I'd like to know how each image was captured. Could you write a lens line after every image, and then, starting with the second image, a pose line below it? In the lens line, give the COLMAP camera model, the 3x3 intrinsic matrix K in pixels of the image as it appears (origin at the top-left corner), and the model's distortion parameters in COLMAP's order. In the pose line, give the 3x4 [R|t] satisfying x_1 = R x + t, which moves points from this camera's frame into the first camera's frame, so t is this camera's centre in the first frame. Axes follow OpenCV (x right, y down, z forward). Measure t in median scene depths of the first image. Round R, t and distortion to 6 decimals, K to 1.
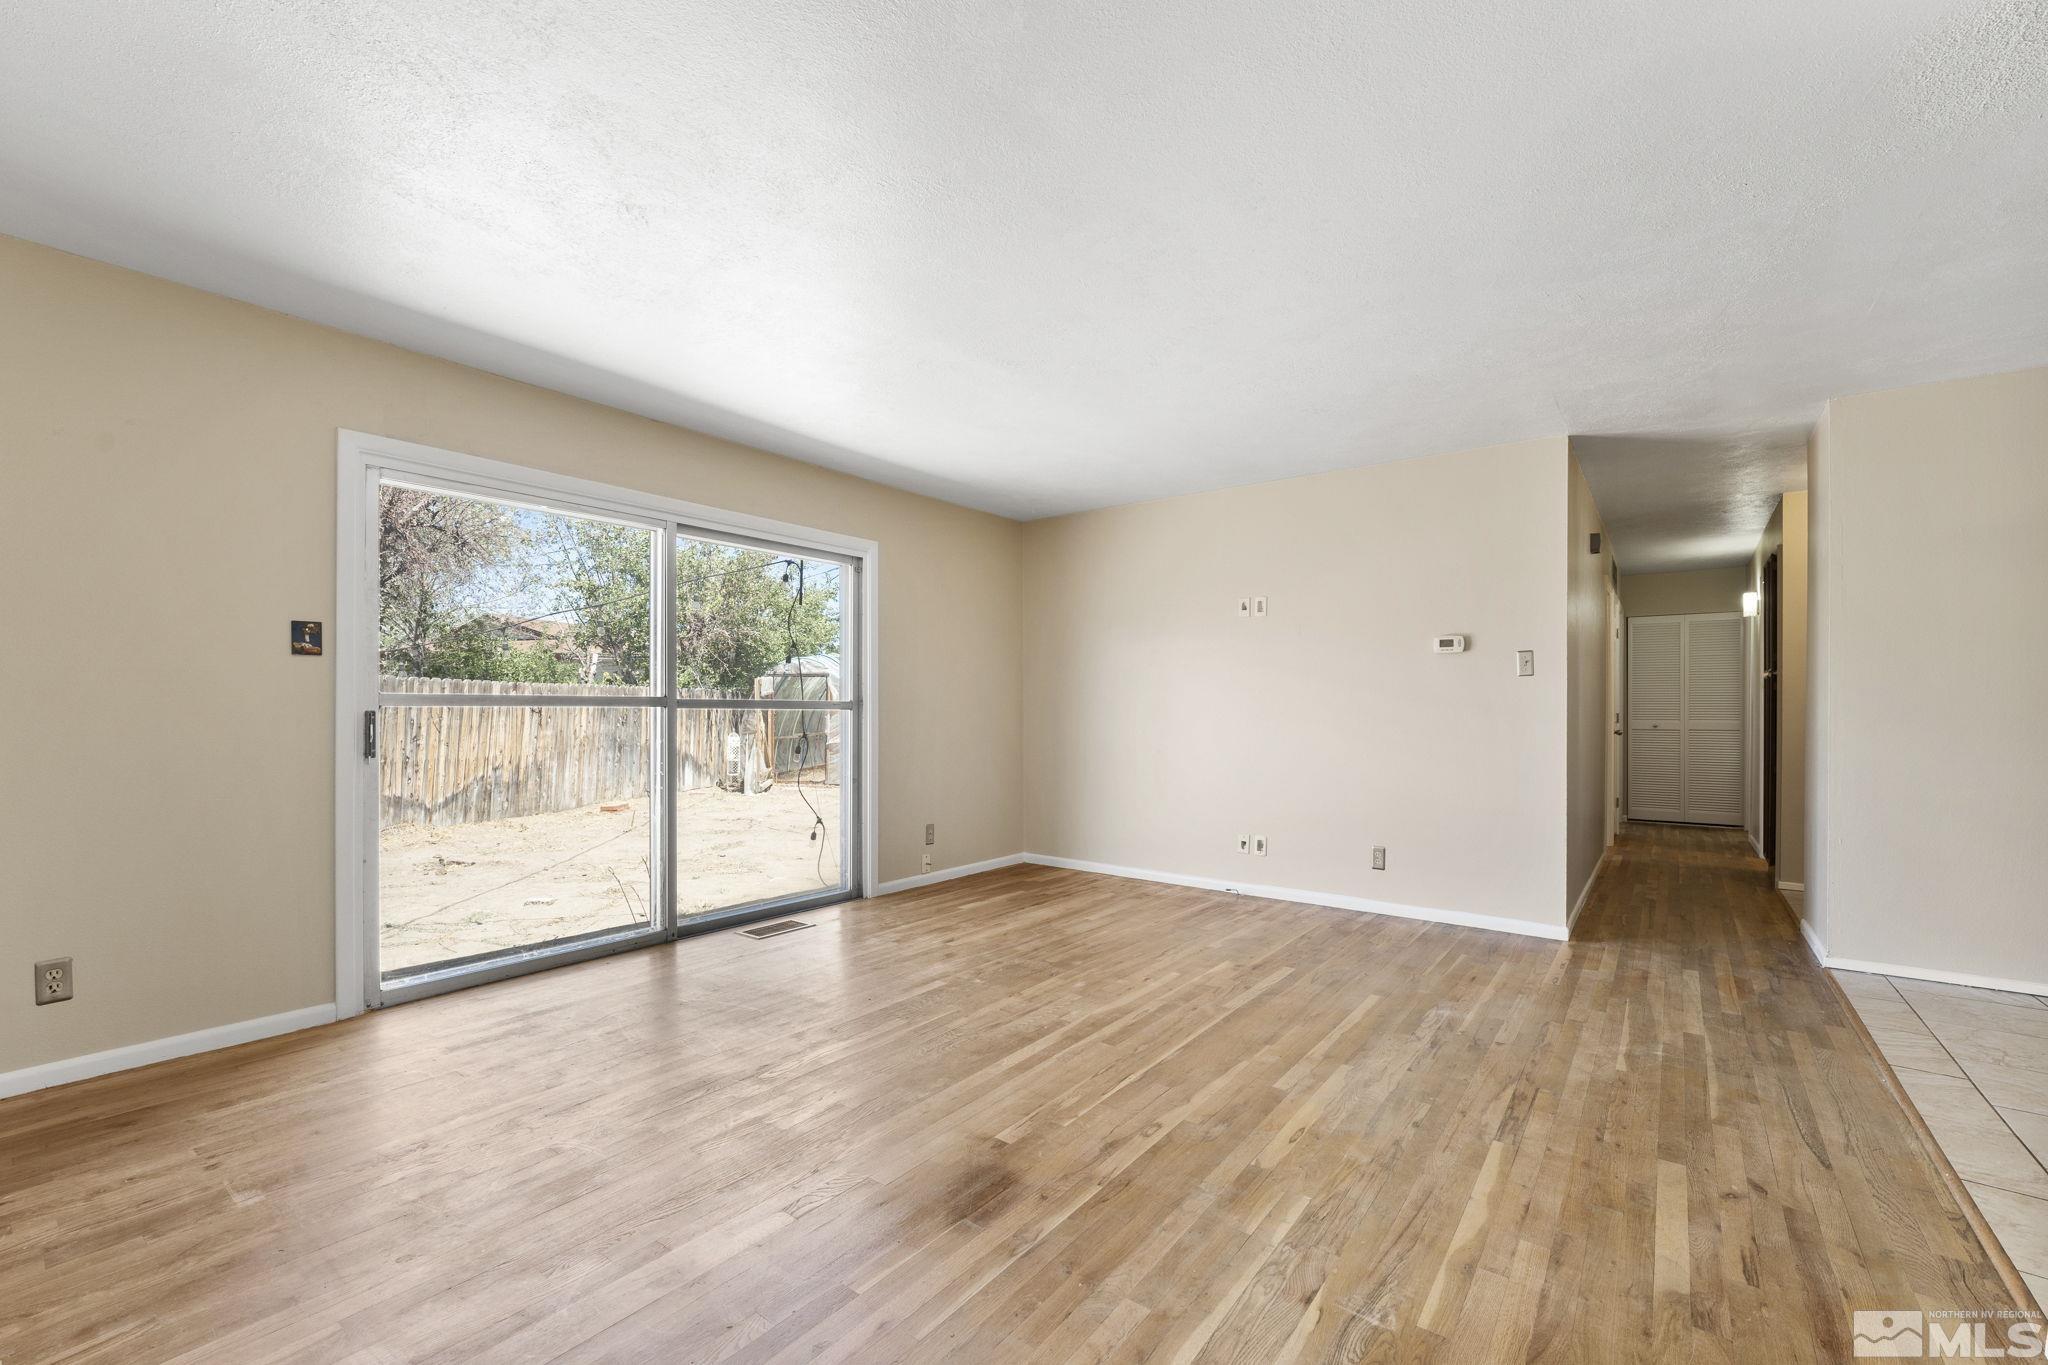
lens RADIAL K [[856.9, 0, 1026.7], [0, 856.9, 696.5], [0, 0, 1]] dist [-0.003033, 0.000071]
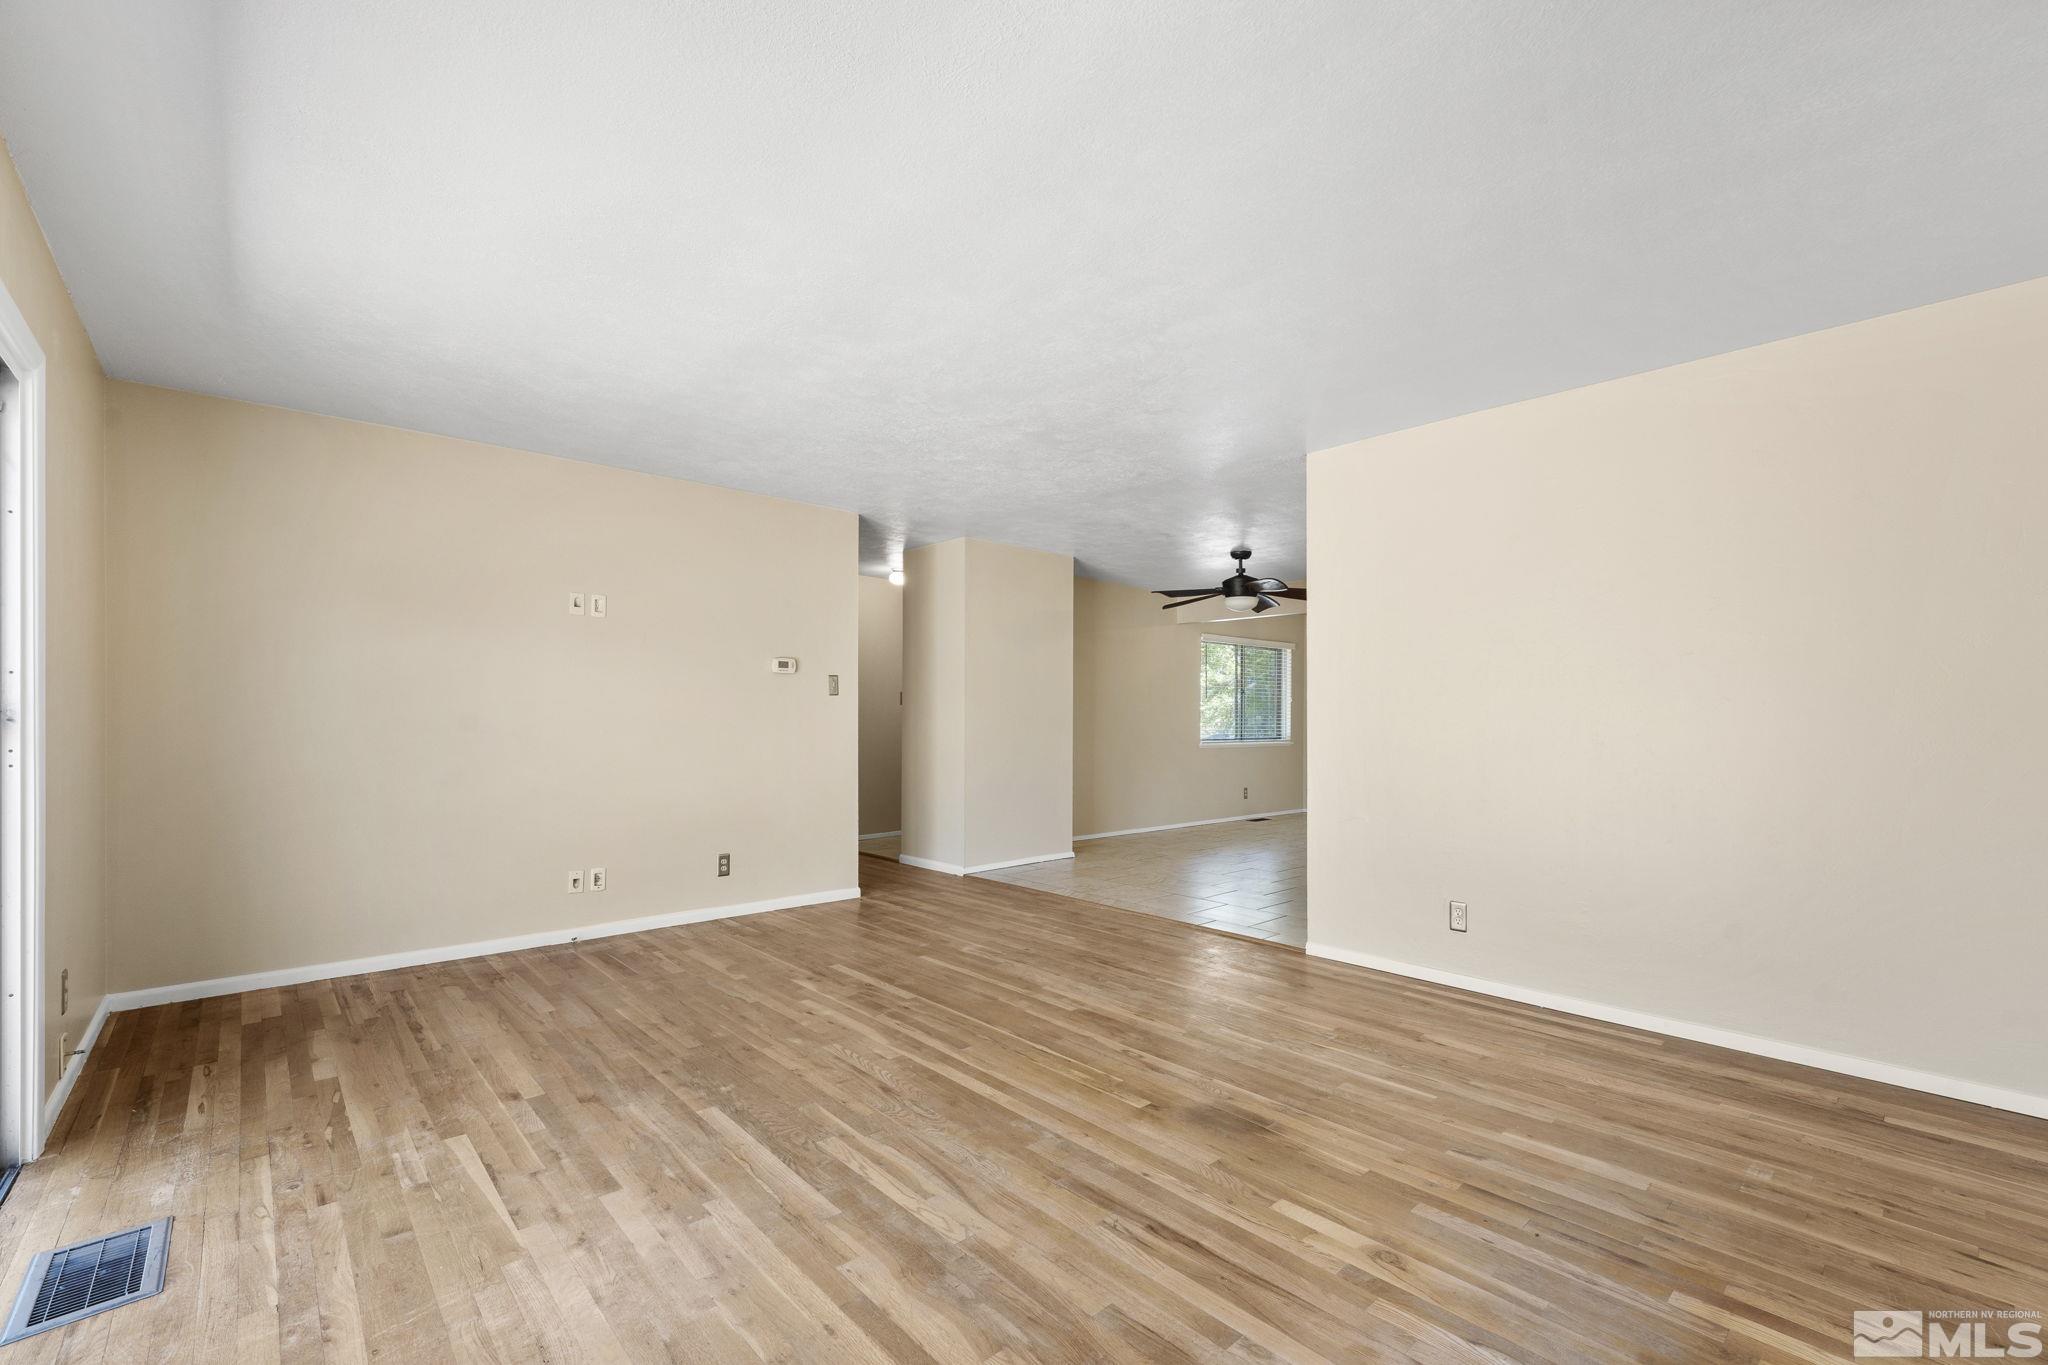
lens RADIAL K [[872.0, 0, 1024.0], [0, 872.0, 676.8], [0, 0, 1]] dist [-0.015770, -0.000577]
pose [[0.183662, 0.041207, 0.982125, -0.720592], [-0.010641, 0.999146, -0.039932, -0.002324], [-0.982932, -0.003117, 0.183943, 0.560596]]
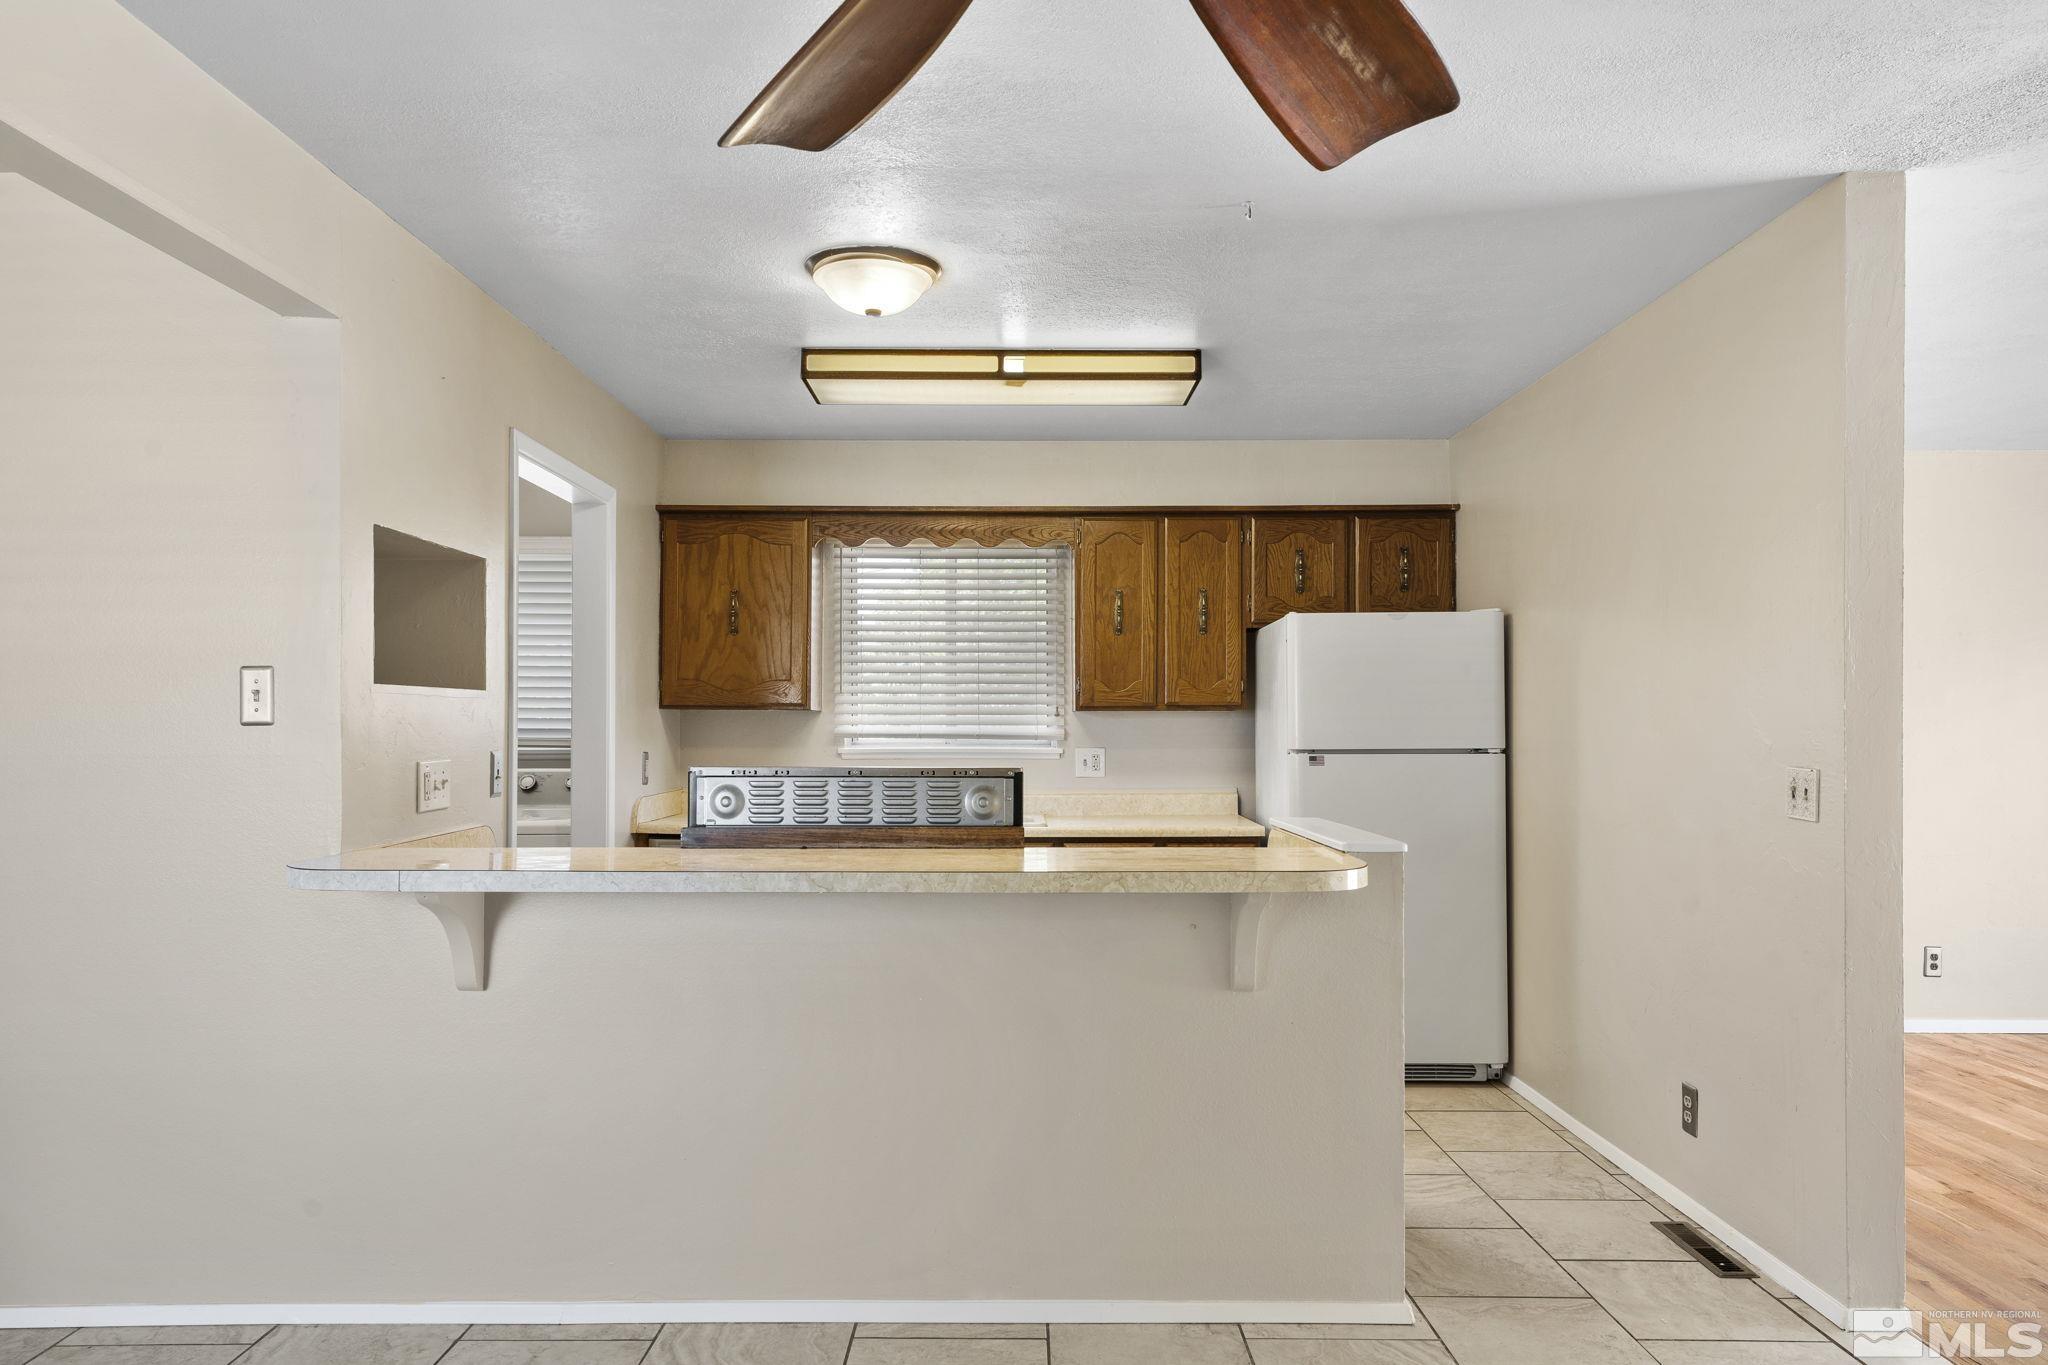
lens RADIAL K [[1318.2, 0, 1019.5], [0, 1318.2, 716.3], [0, 0, 1]] dist [0.014492, 0.001425]
pose [[-0.796582, -0.009780, -0.604452, 1.341345], [0.000150, 0.999866, -0.016376, -0.028763], [0.604531, -0.013135, -0.796474, 0.707144]]
